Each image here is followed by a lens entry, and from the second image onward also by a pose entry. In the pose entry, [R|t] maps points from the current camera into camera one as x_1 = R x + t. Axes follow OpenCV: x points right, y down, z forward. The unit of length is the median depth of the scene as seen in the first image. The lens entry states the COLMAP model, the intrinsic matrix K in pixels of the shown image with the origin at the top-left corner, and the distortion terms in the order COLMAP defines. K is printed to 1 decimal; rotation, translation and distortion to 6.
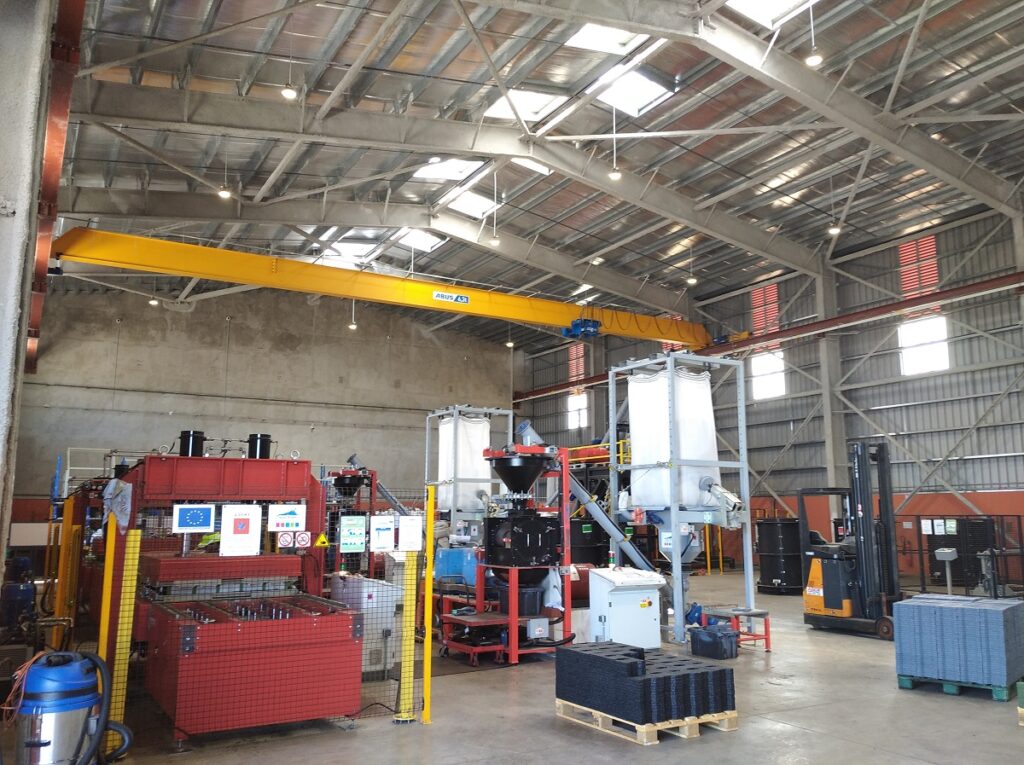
lens RADIAL K [[835.7, 0, 512.0], [0, 835.7, 382.5], [0, 0, 1]] dist [0.091269, -0.137517]
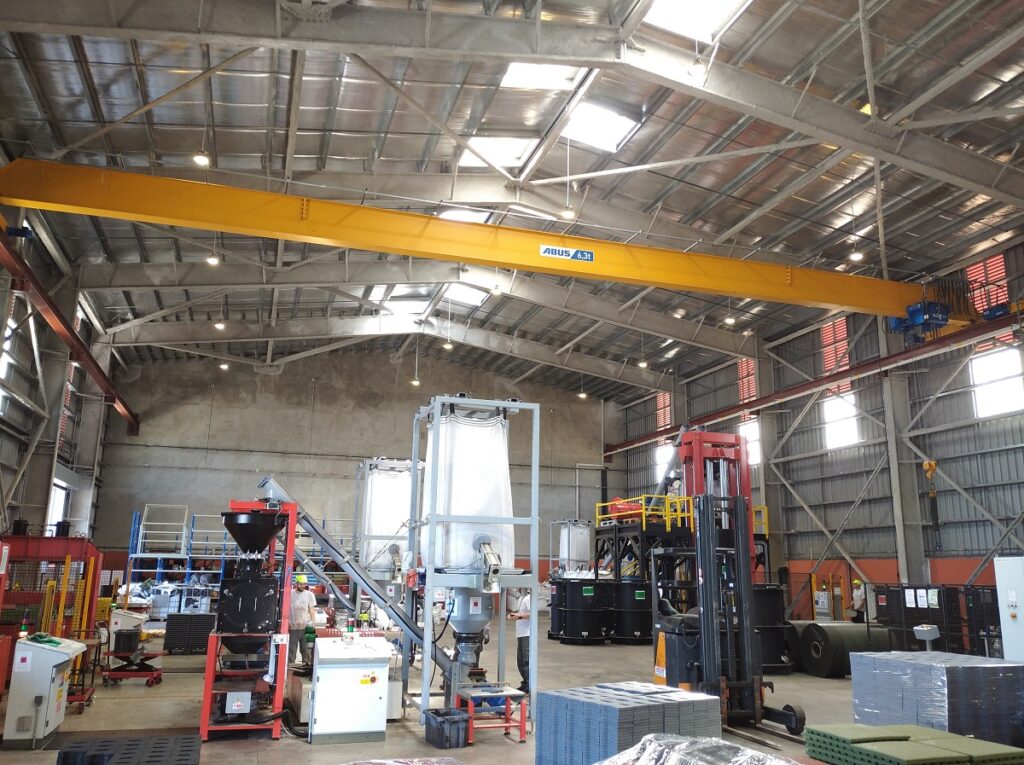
lens RADIAL K [[835.7, 0, 512.0], [0, 835.7, 382.5], [0, 0, 1]] dist [0.091269, -0.137517]
pose [[0.974027, -0.033758, -0.223899, 0.192174], [0.019032, 0.997531, -0.067603, 0.004741], [0.225629, 0.061586, 0.972265, 0.054395]]
